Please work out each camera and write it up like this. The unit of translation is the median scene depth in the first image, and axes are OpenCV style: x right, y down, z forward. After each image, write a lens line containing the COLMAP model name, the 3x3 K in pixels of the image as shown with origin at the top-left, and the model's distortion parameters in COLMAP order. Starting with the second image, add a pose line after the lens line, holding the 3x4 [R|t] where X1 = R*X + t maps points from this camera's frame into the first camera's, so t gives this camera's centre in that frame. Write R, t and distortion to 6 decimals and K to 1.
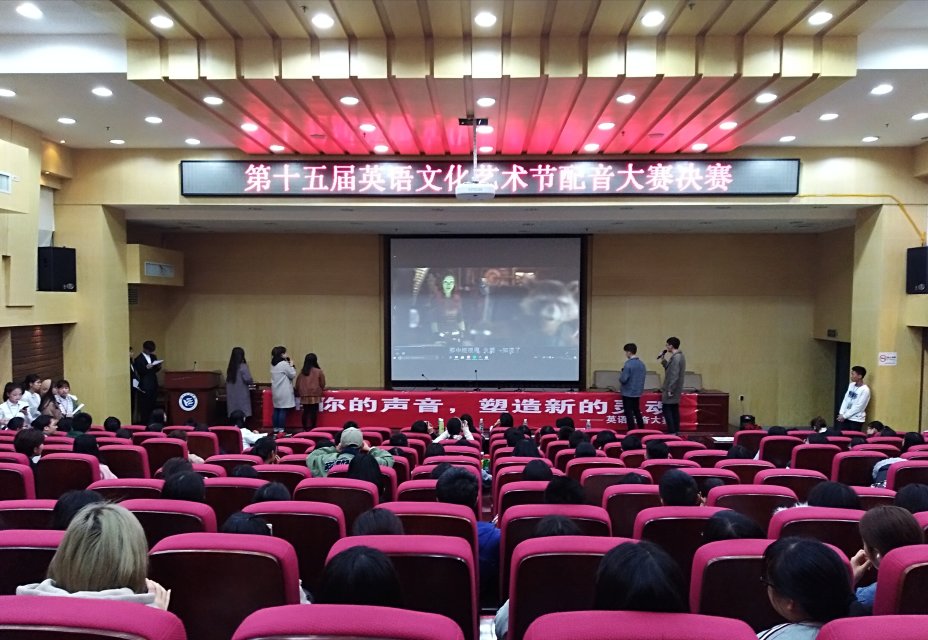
lens RADIAL K [[708.4, 0, 462.8], [0, 708.4, 322.6], [0, 0, 1]] dist [-0.040107, -0.003197]
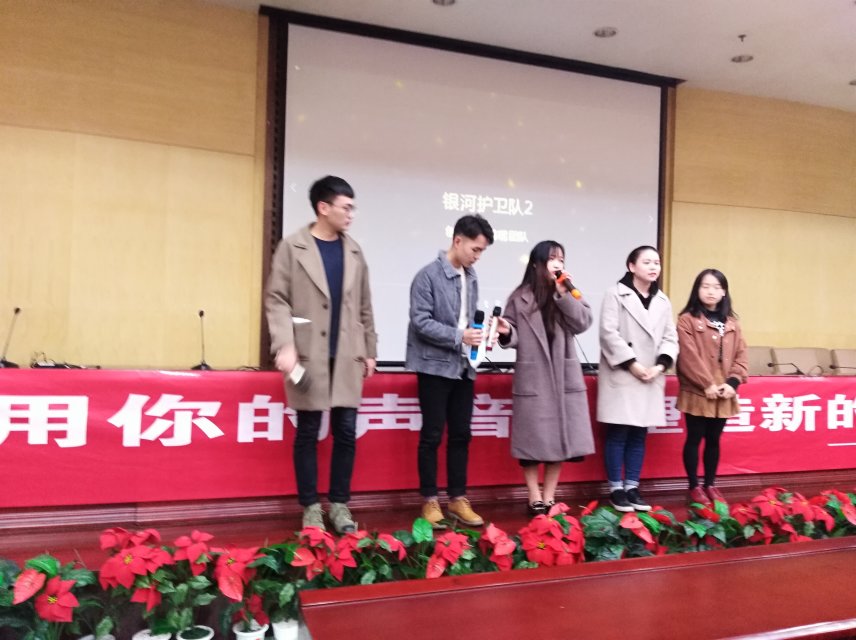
lens RADIAL K [[651.1, 0, 428.1], [0, 651.1, 314.7], [0, 0, 1]] dist [0.028797, 0.001916]
pose [[0.936041, 0.034370, 0.350209, -0.600017], [-0.022074, 0.998994, -0.039044, 0.266283], [-0.351199, 0.028816, 0.935857, 2.346310]]
